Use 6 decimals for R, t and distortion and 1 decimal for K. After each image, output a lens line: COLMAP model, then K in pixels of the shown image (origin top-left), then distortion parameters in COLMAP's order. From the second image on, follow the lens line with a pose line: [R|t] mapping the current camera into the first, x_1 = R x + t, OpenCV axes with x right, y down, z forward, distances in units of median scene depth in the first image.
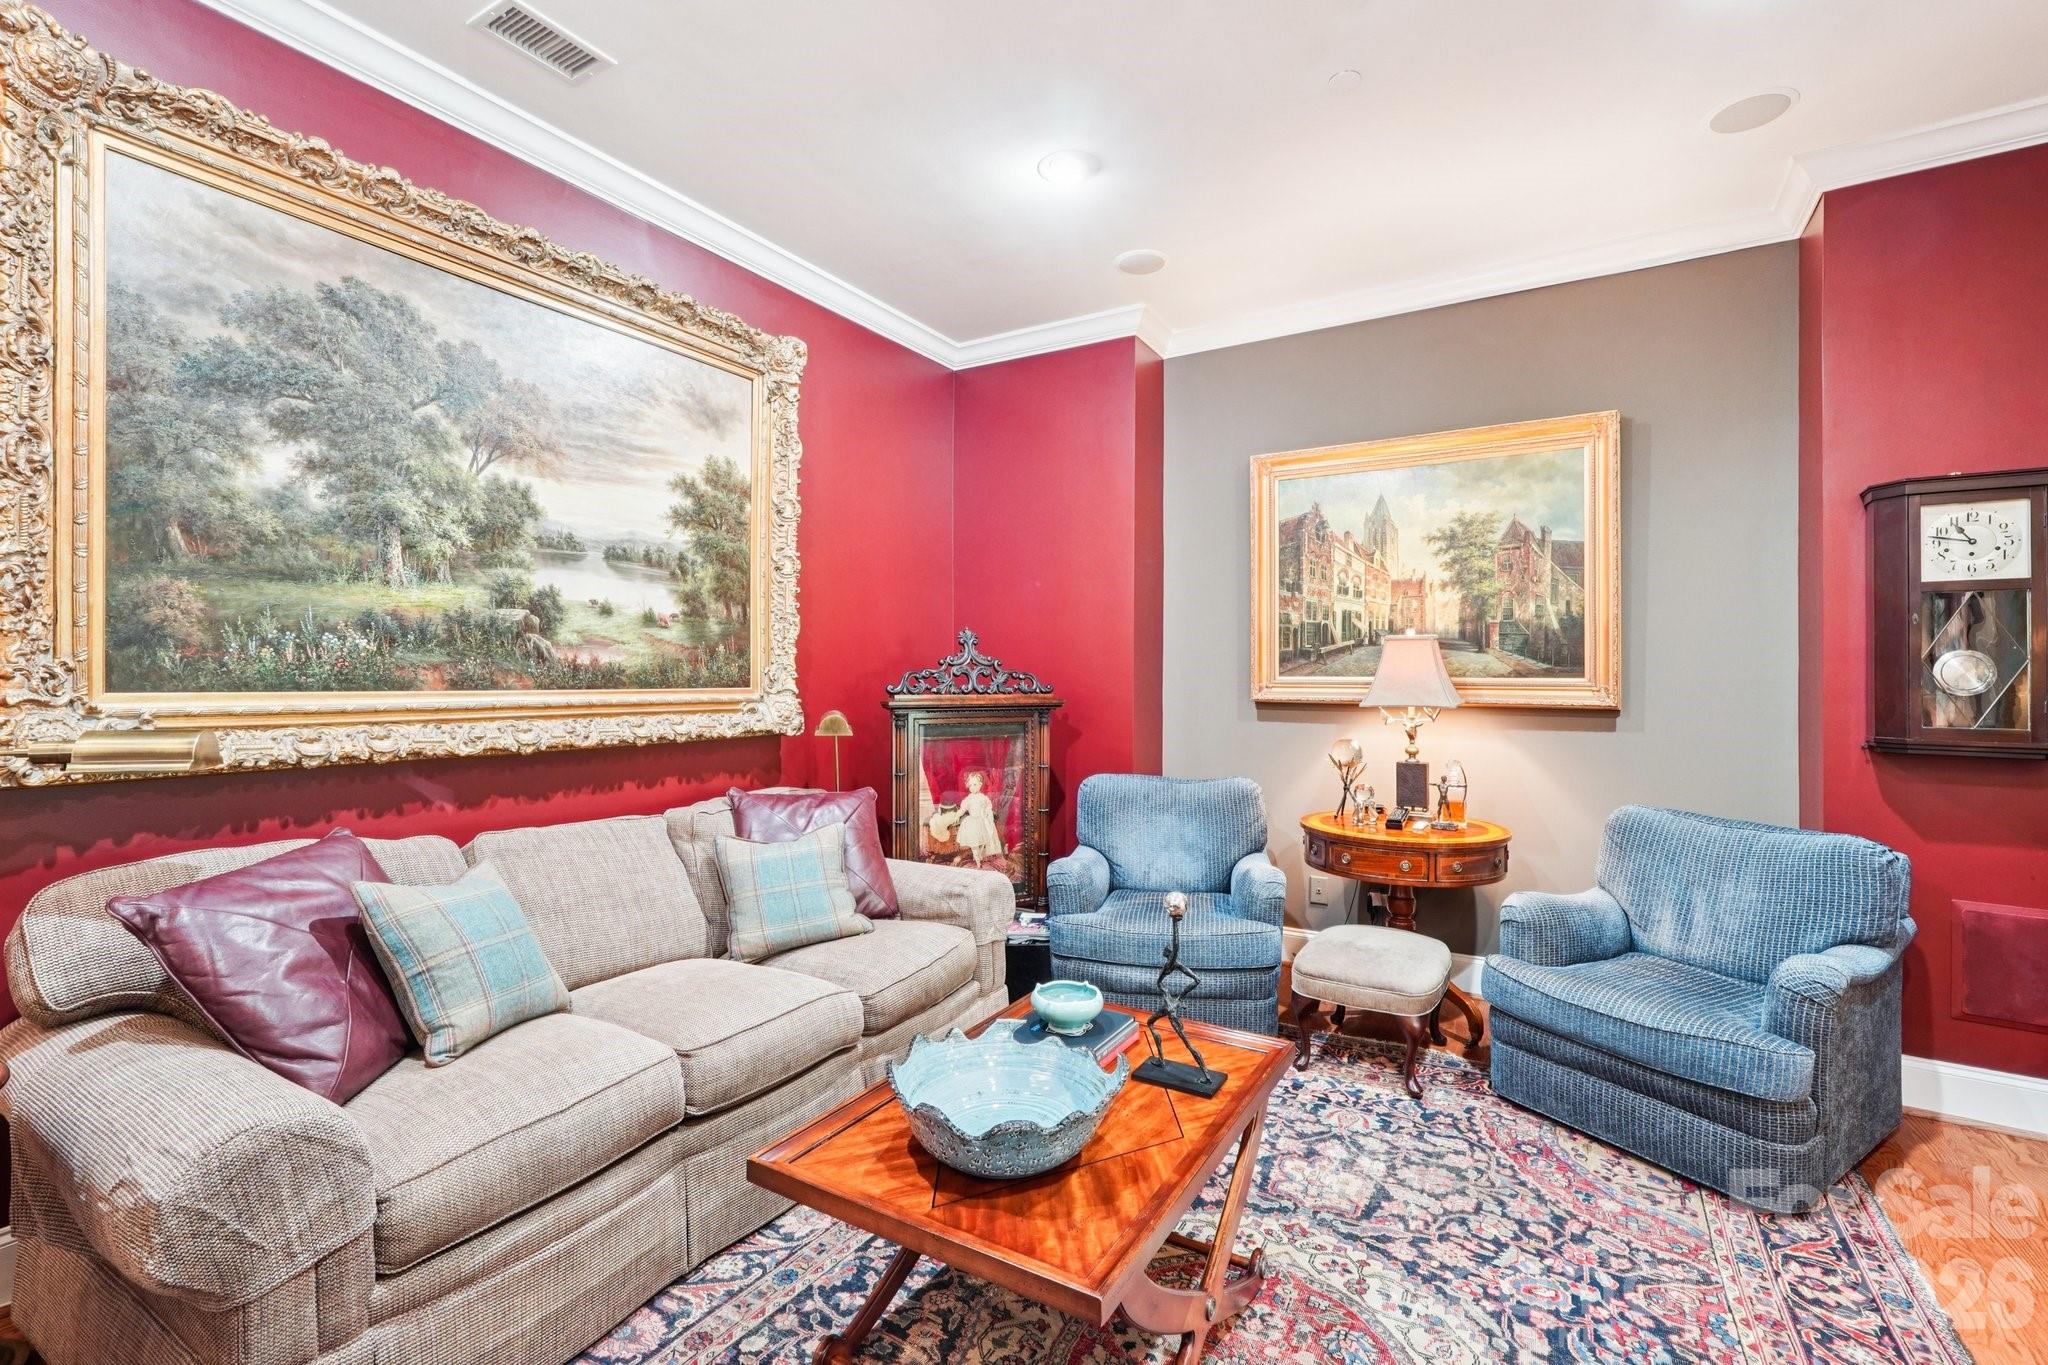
lens RADIAL K [[899.1, 0, 1027.7], [0, 899.1, 676.3], [0, 0, 1]] dist [-0.019021, 0.008875]
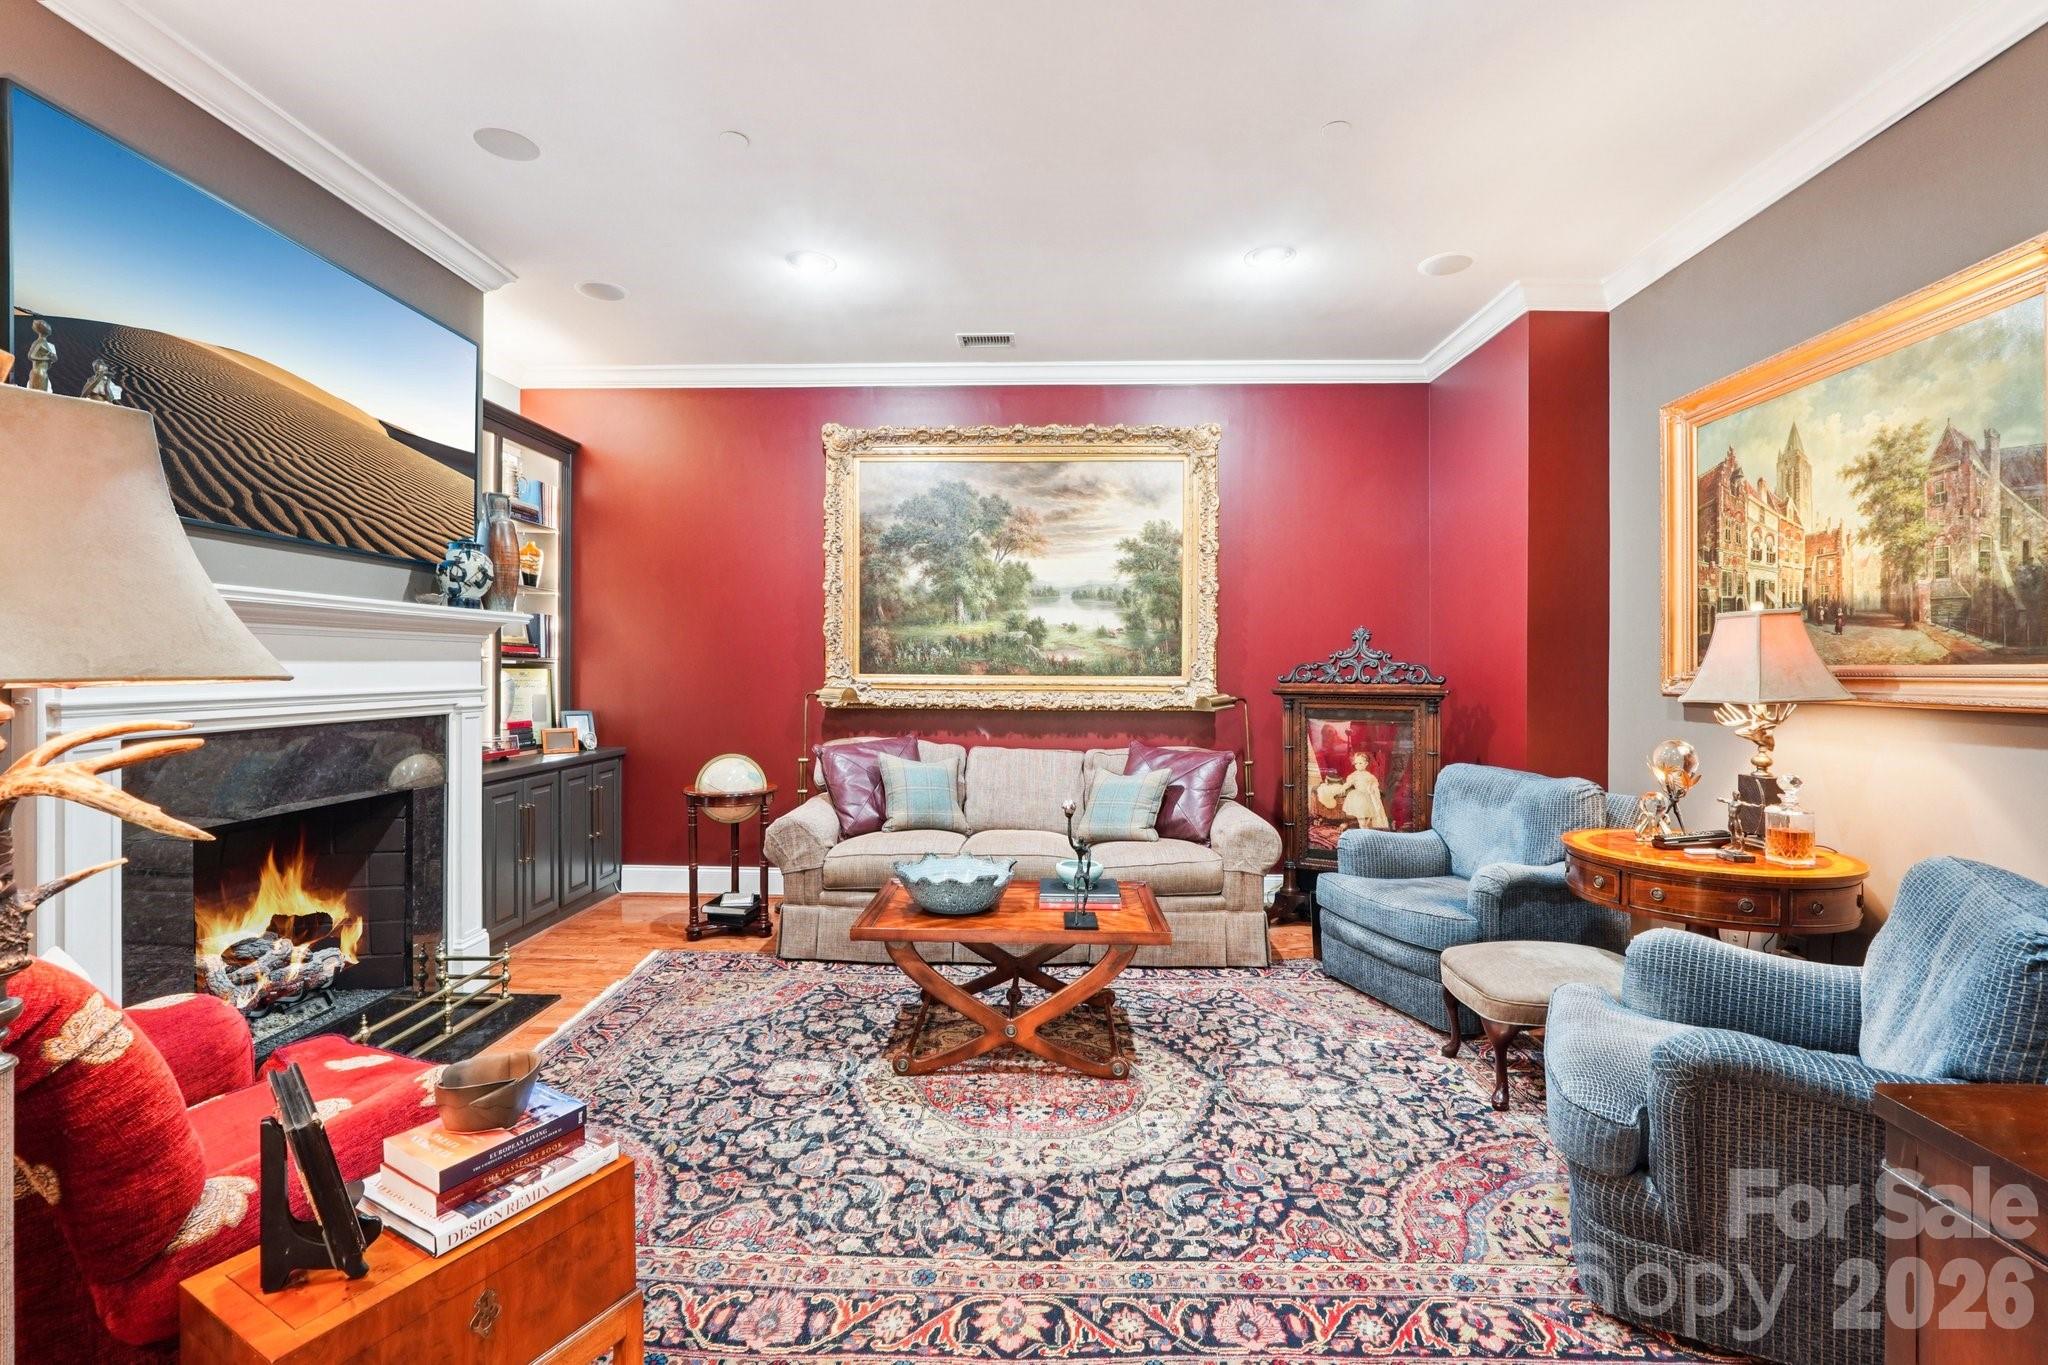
lens RADIAL K [[899.1, 0, 1027.7], [0, 899.1, 676.3], [0, 0, 1]] dist [-0.019021, 0.008875]
pose [[0.490722, 0.001980, -0.871314, 0.850961], [-0.003467, 0.999994, 0.000319, 0.013372], [0.871309, 0.002864, 0.490726, 0.087045]]
